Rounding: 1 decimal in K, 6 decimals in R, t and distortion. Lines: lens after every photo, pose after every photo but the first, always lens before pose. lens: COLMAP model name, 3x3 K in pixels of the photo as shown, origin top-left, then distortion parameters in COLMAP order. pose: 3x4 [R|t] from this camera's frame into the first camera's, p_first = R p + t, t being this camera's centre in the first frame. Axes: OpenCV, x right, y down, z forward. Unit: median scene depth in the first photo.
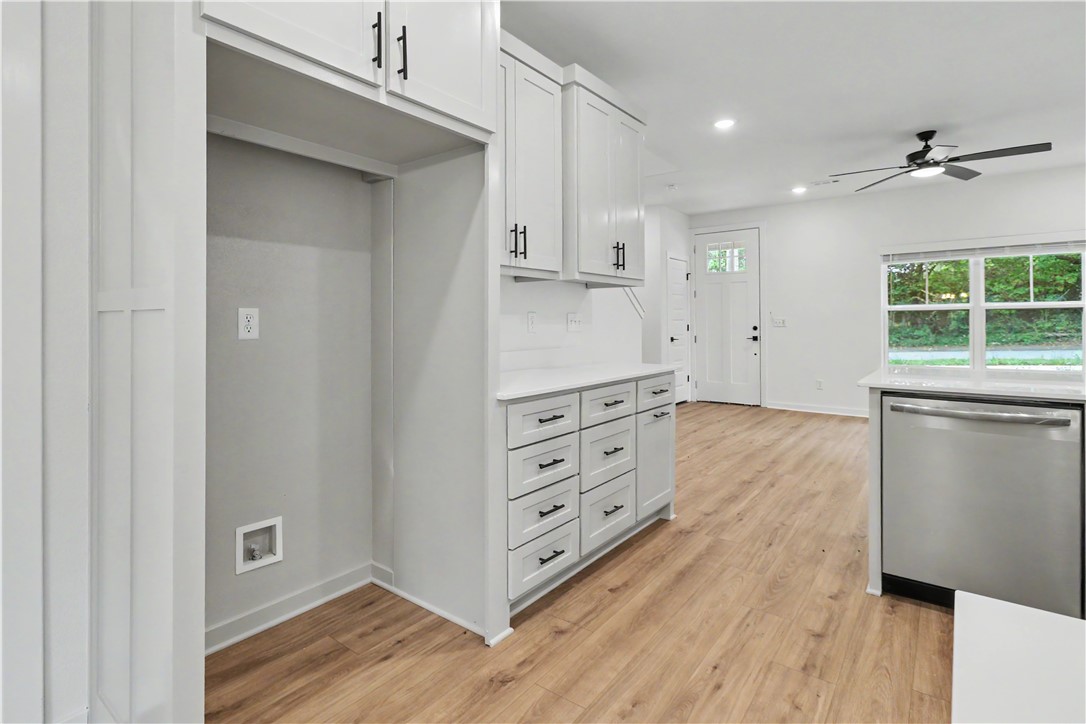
lens RADIAL K [[544.2, 0, 533.1], [0, 544.2, 320.1], [0, 0, 1]] dist [-0.014126, 0.007198]
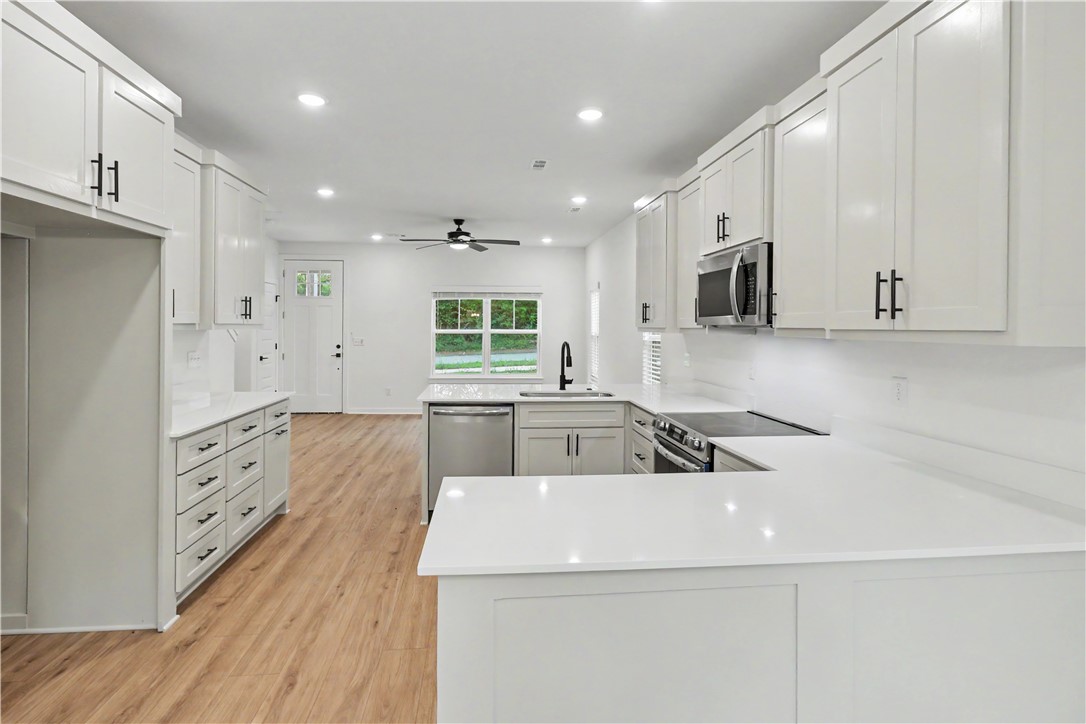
lens RADIAL K [[544.2, 0, 538.0], [0, 544.2, 327.9], [0, 0, 1]] dist [-0.014126, 0.007198]
pose [[0.722520, 0.007974, 0.691304, -0.254046], [-0.014666, 0.999885, 0.003795, -0.102551], [-0.691194, -0.012880, 0.722554, -0.405538]]
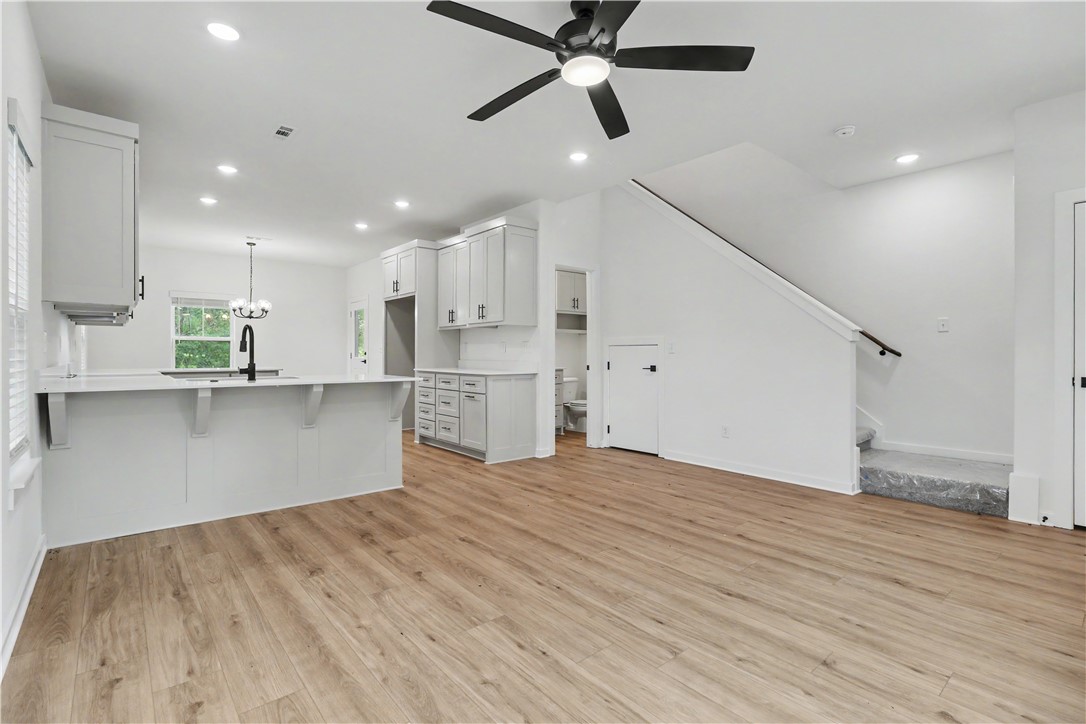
lens RADIAL K [[544.2, 0, 545.0], [0, 544.2, 357.7], [0, 0, 1]] dist [-0.014126, 0.007198]
pose [[-0.230182, 0.012510, -0.973067, 2.355294], [0.003261, 0.999922, 0.012083, 0.023637], [0.973142, -0.000392, -0.230205, 1.992709]]
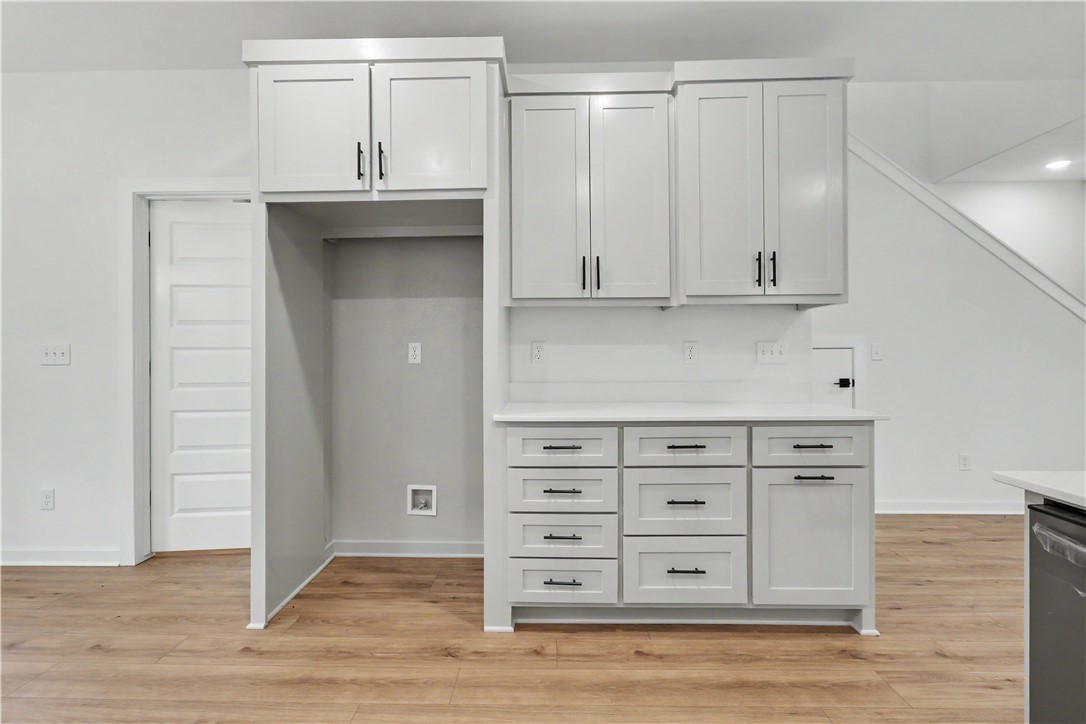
lens RADIAL K [[502.1, 0, 531.6], [0, 502.1, 352.0], [0, 0, 1]] dist [-0.003469, -0.000001]
pose [[0.590690, 0.000451, -0.806898, 0.657473], [0.004504, 0.999982, 0.003856, -0.000733], [0.806886, -0.005912, 0.590678, 0.347003]]
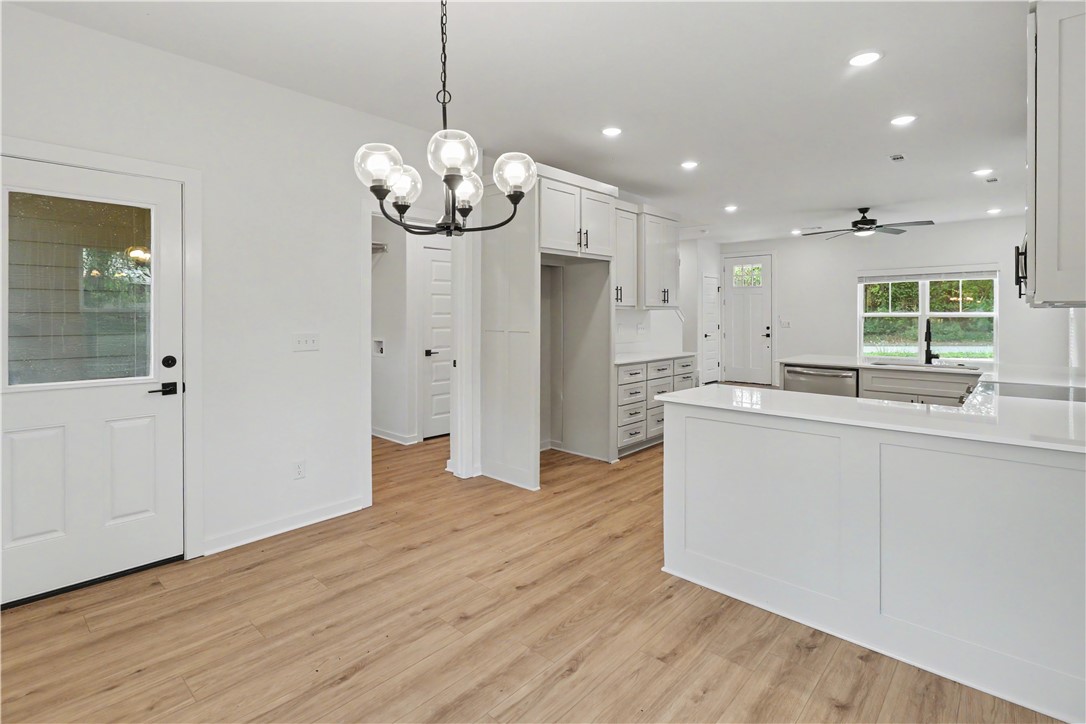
lens RADIAL K [[544.2, 0, 532.6], [0, 544.2, 313.2], [0, 0, 1]] dist [-0.014126, 0.007198]
pose [[0.996048, 0.003920, -0.088733, -0.169697], [-0.003552, 0.999984, 0.004304, -0.074635], [0.088749, -0.003972, 0.996046, -1.169547]]
